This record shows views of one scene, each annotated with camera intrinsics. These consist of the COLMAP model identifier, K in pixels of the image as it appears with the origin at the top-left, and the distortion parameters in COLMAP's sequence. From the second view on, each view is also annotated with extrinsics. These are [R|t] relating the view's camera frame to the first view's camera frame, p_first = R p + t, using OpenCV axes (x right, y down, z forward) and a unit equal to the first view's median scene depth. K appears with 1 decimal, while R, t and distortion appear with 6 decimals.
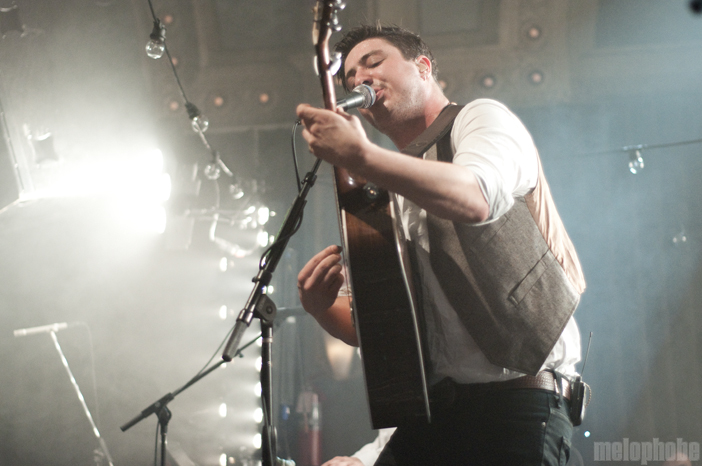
lens RADIAL K [[1517.6, 0, 355.4], [0, 1517.6, 232.4], [0, 0, 1]] dist [-0.061314, 0.000000]
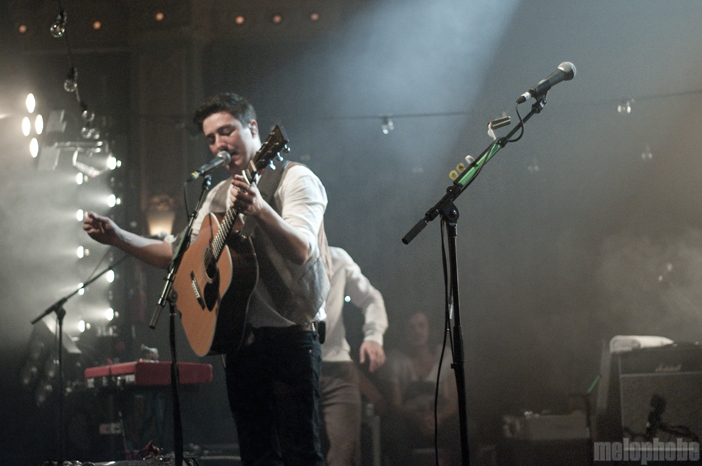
lens RADIAL K [[1517.6, 0, 350.4], [0, 1517.6, 235.2], [0, 0, 1]] dist [-0.061314, 0.000000]
pose [[0.987900, 0.002381, 0.155073, -0.067655], [-0.025050, 0.989203, 0.144394, -0.147140], [-0.153055, -0.146531, 0.977294, -0.389907]]
